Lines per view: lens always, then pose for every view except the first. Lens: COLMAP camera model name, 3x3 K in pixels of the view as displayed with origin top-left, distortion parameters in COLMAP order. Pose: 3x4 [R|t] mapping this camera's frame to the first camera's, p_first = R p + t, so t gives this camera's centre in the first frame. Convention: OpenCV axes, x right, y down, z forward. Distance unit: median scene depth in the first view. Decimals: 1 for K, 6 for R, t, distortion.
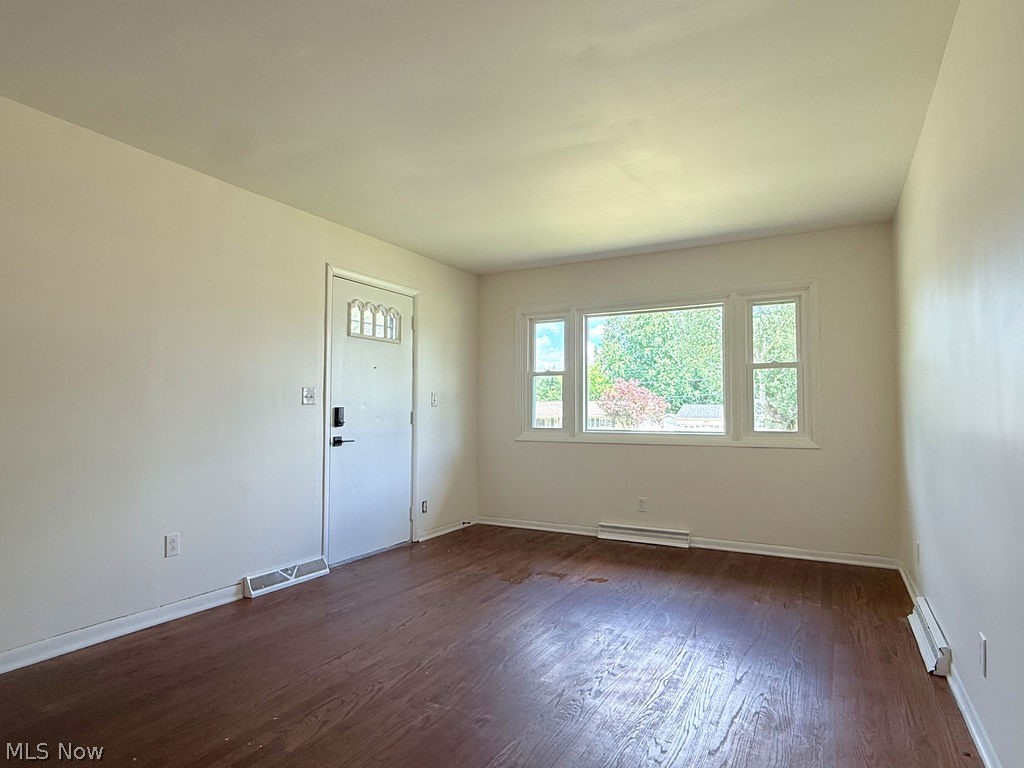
lens RADIAL K [[577.4, 0, 516.6], [0, 577.4, 385.0], [0, 0, 1]] dist [0.003845, 0.000643]
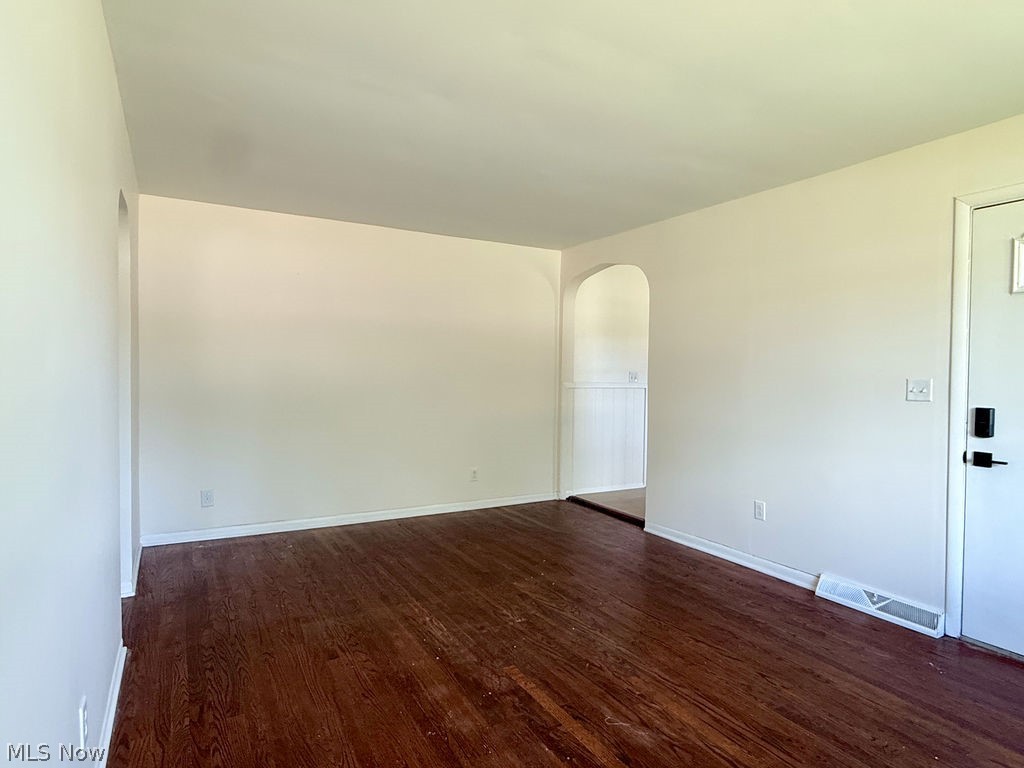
lens RADIAL K [[577.4, 0, 516.6], [0, 577.4, 385.0], [0, 0, 1]] dist [0.003845, 0.000643]
pose [[-0.529822, 0.009306, -0.848058, 0.577155], [0.031510, 0.999465, -0.008718, 0.002318], [0.847523, -0.031341, -0.529832, 0.980085]]
